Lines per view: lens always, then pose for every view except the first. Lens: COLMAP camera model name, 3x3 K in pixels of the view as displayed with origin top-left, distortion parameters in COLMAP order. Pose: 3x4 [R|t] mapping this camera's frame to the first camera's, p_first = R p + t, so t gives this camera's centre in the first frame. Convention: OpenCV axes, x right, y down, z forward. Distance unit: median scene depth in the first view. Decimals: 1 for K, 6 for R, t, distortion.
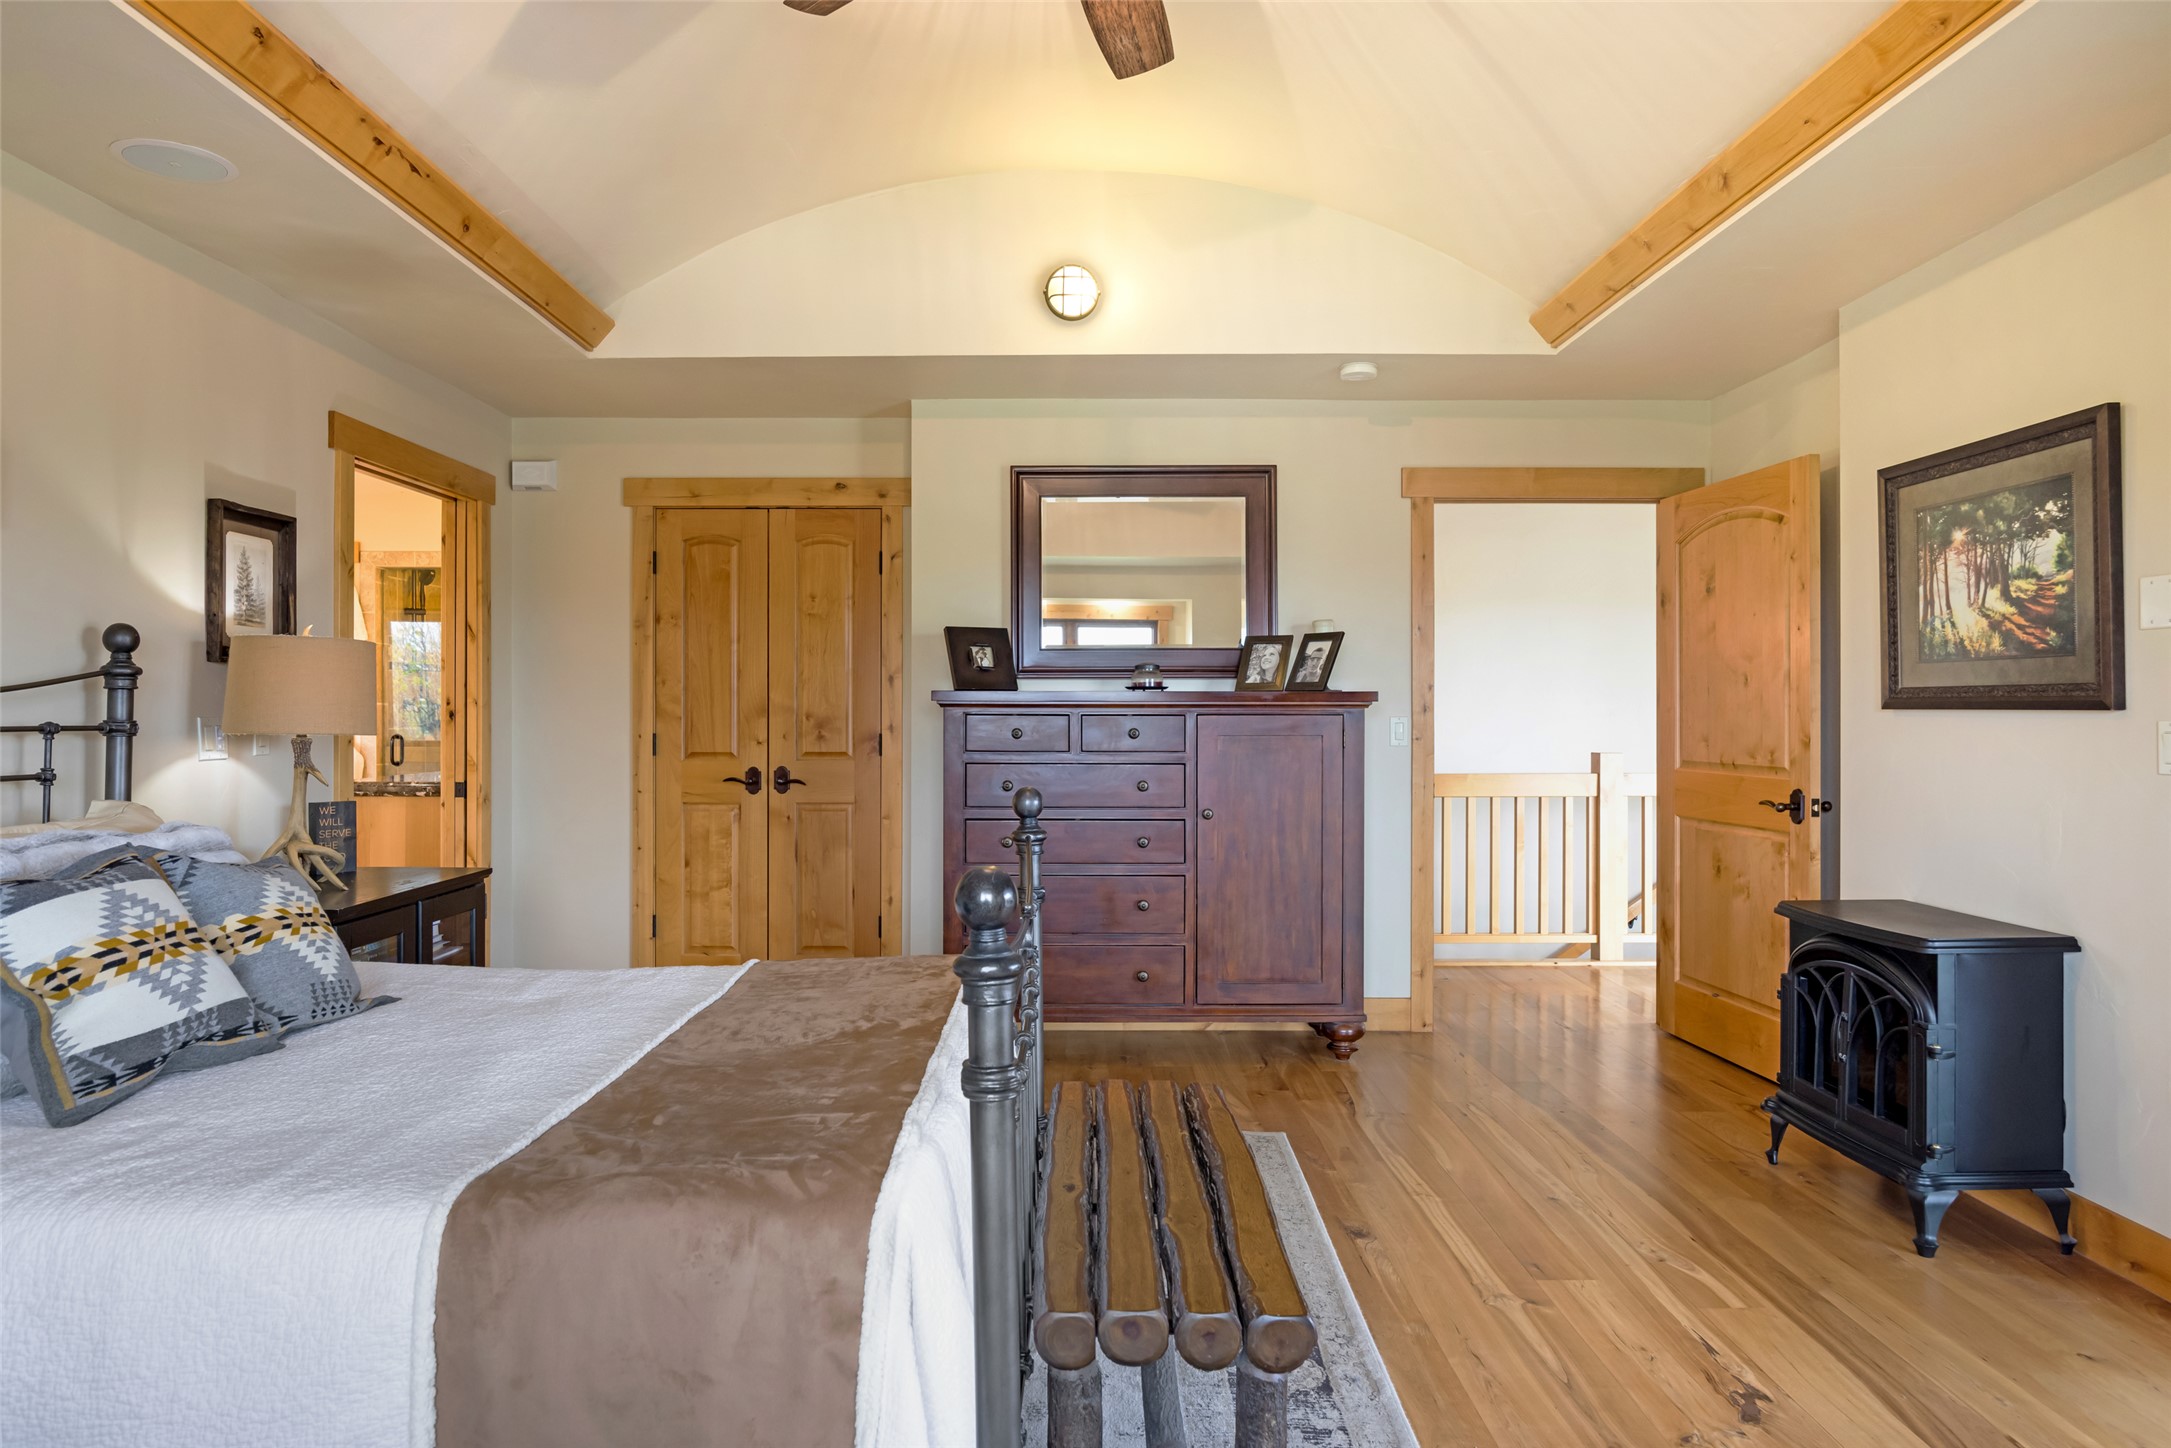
lens RADIAL K [[1301.7, 0, 1096.0], [0, 1301.7, 716.5], [0, 0, 1]] dist [-0.007197, -0.000807]
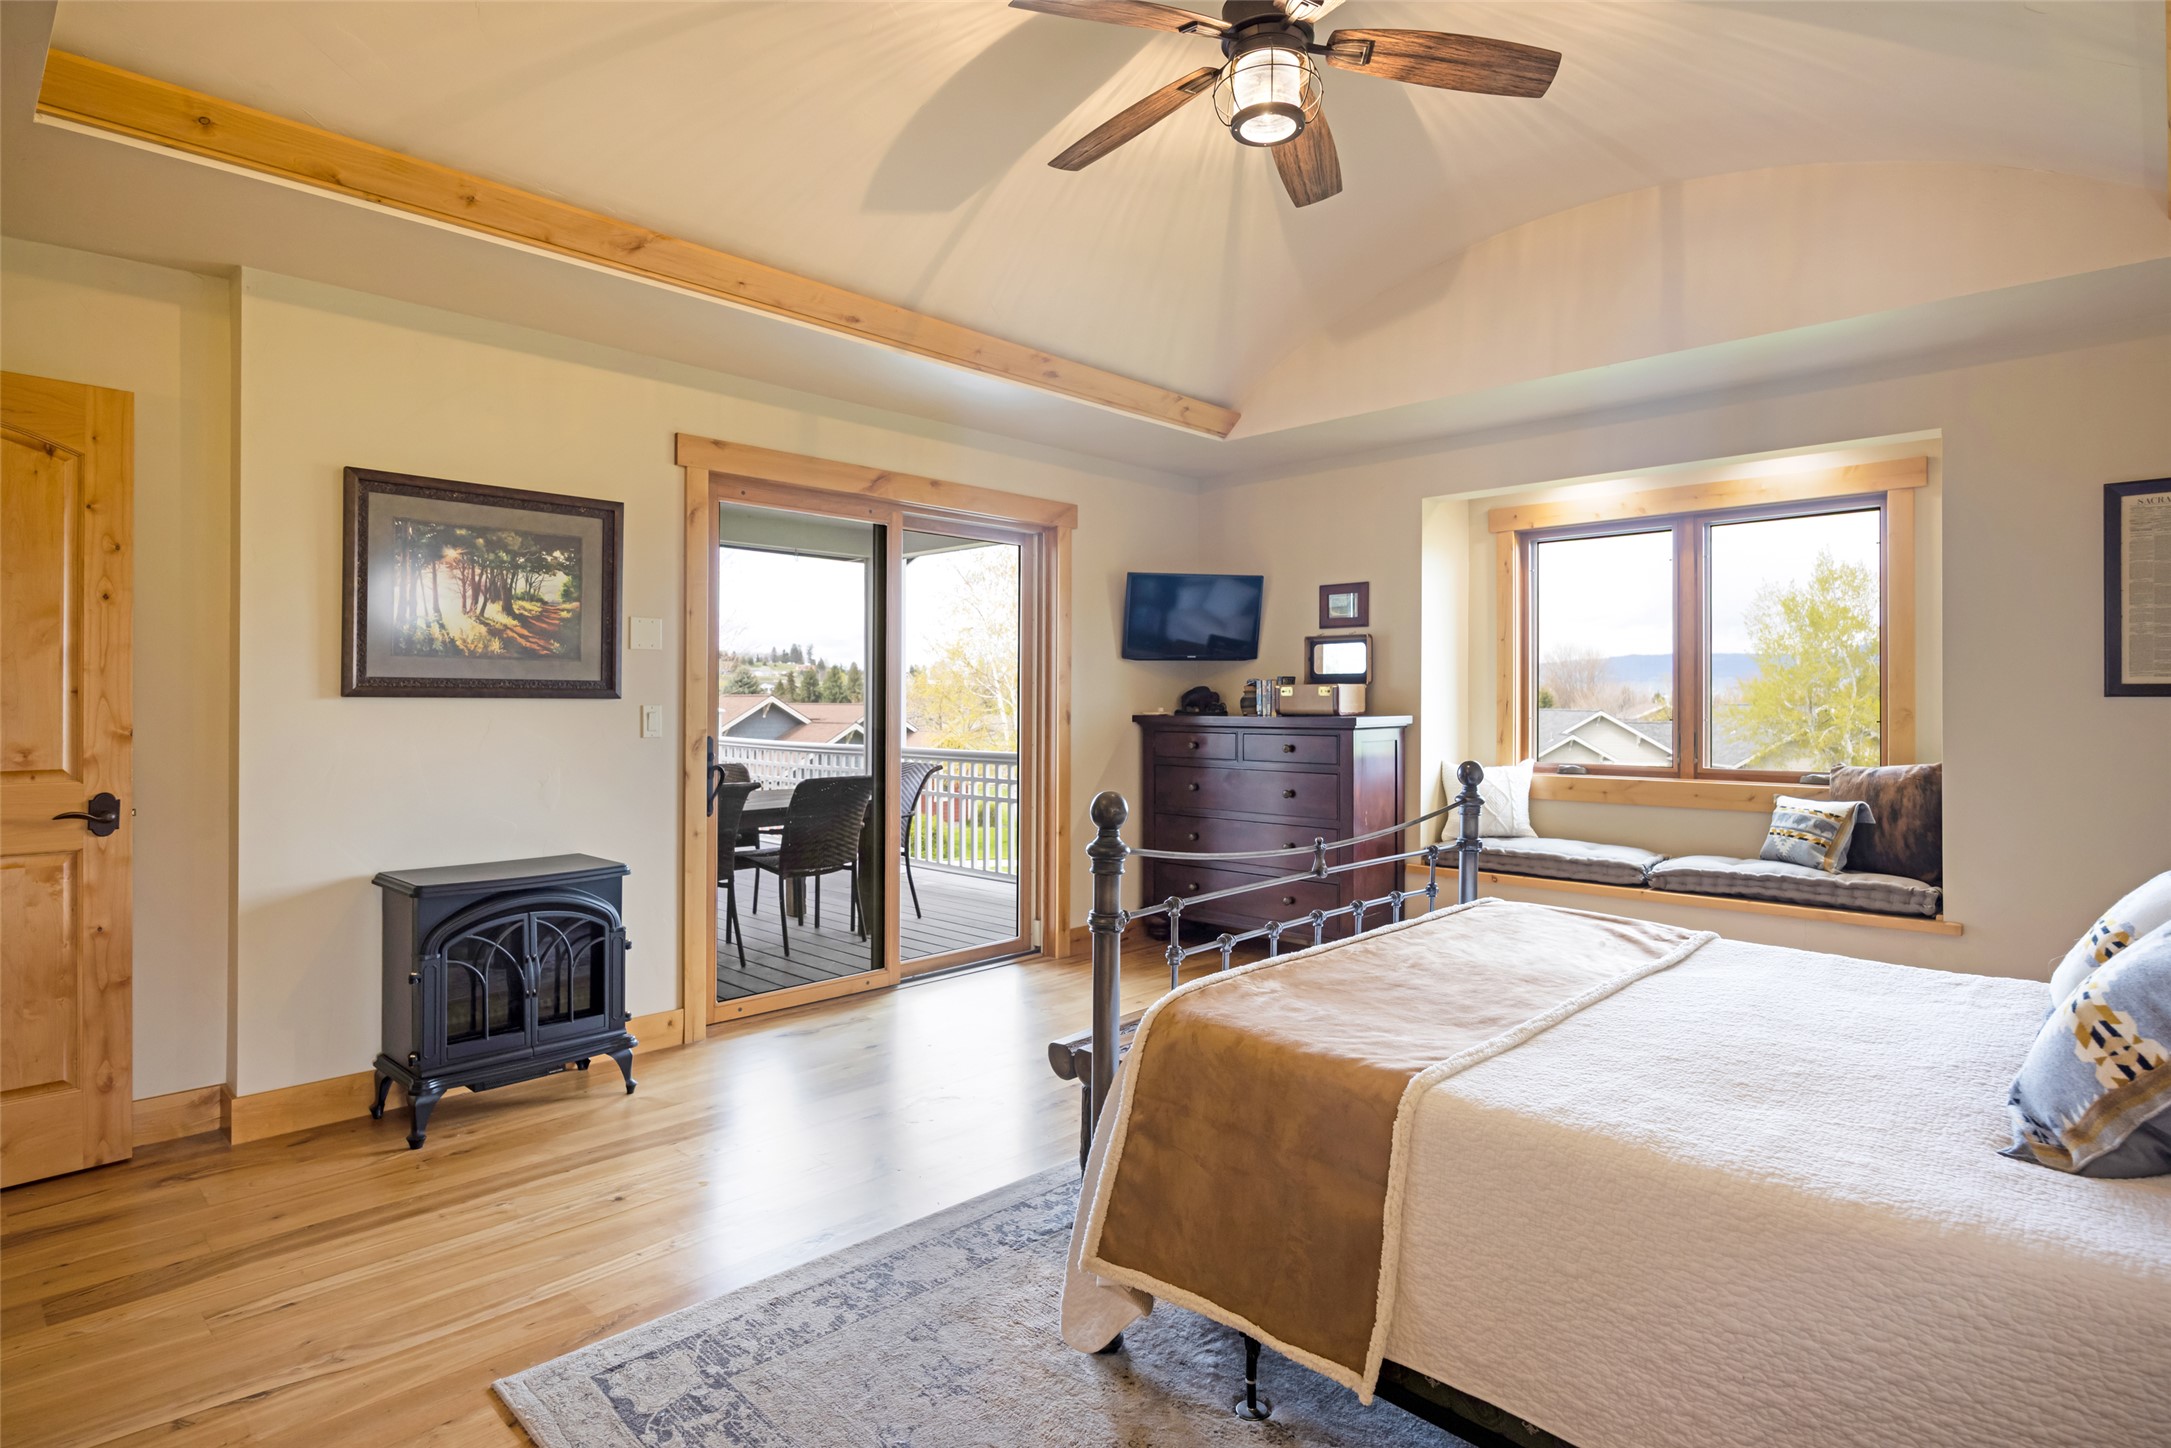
lens RADIAL K [[1124.6, 0, 1068.5], [0, 1124.6, 708.1], [0, 0, 1]] dist [-0.009524, 0.000309]
pose [[-0.700150, -0.004279, 0.713983, -0.499255], [0.001780, 0.999968, 0.007739, -0.002839], [-0.713993, 0.006690, -0.700120, 1.380459]]
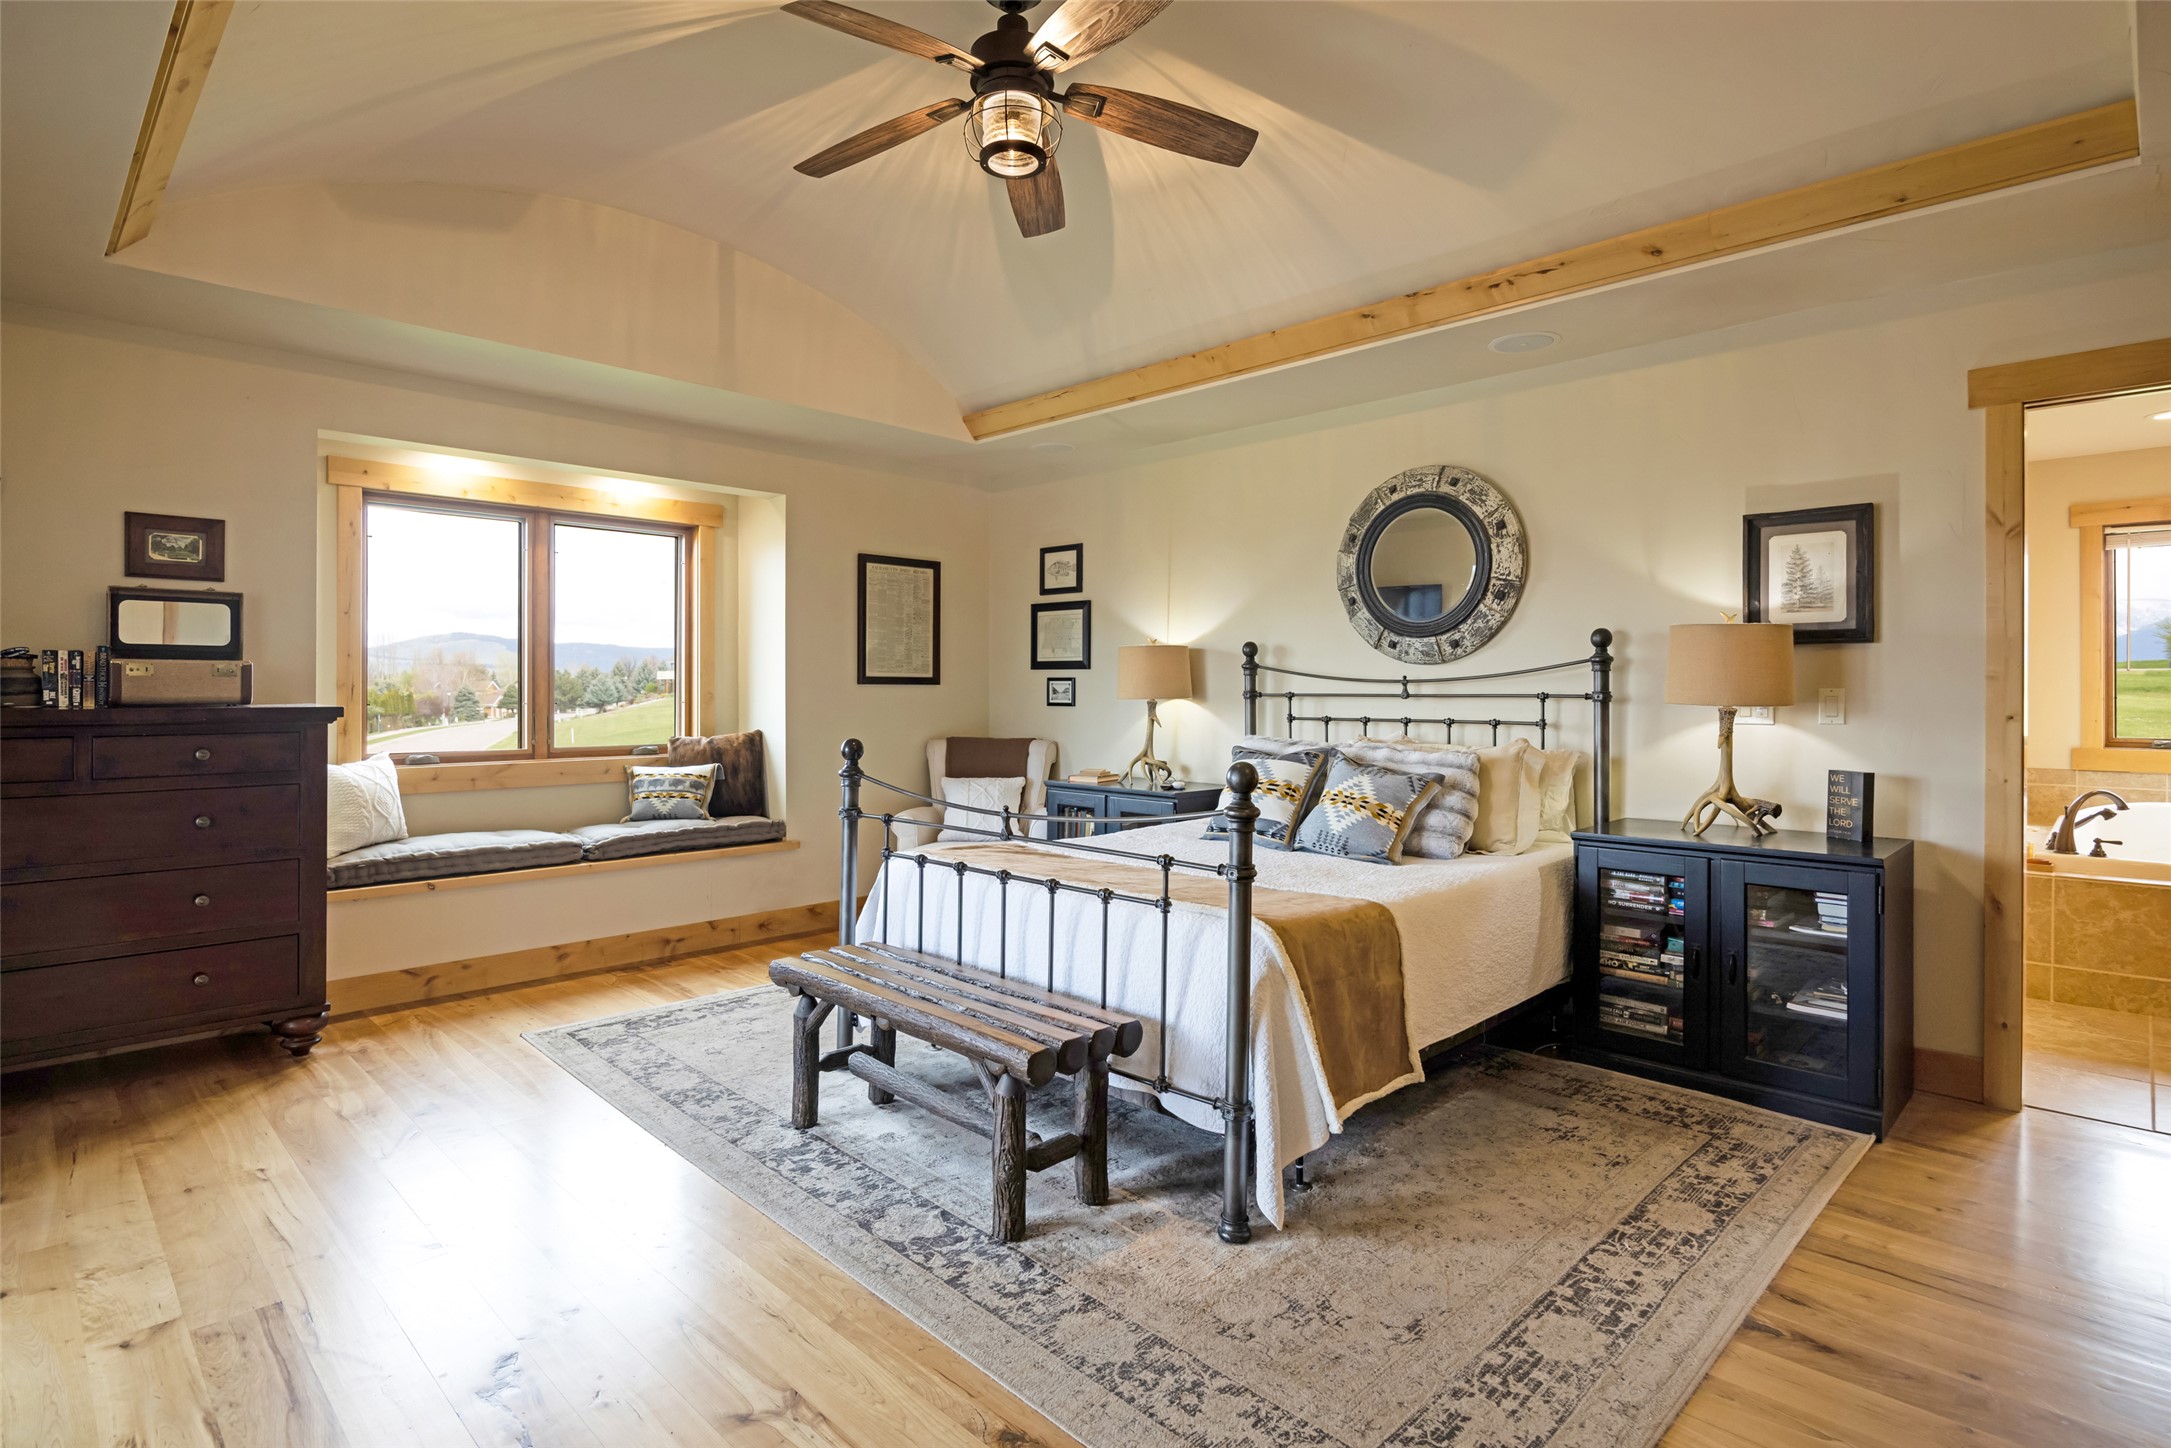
lens RADIAL K [[1104.3, 0, 1041.8], [0, 1104.3, 688.8], [0, 0, 1]] dist [-0.007284, -0.001893]
pose [[-0.723750, -0.001709, -0.690060, 0.567980], [-0.003743, 0.999992, 0.001448, 0.000073], [0.690052, 0.003631, -0.723750, 1.360165]]
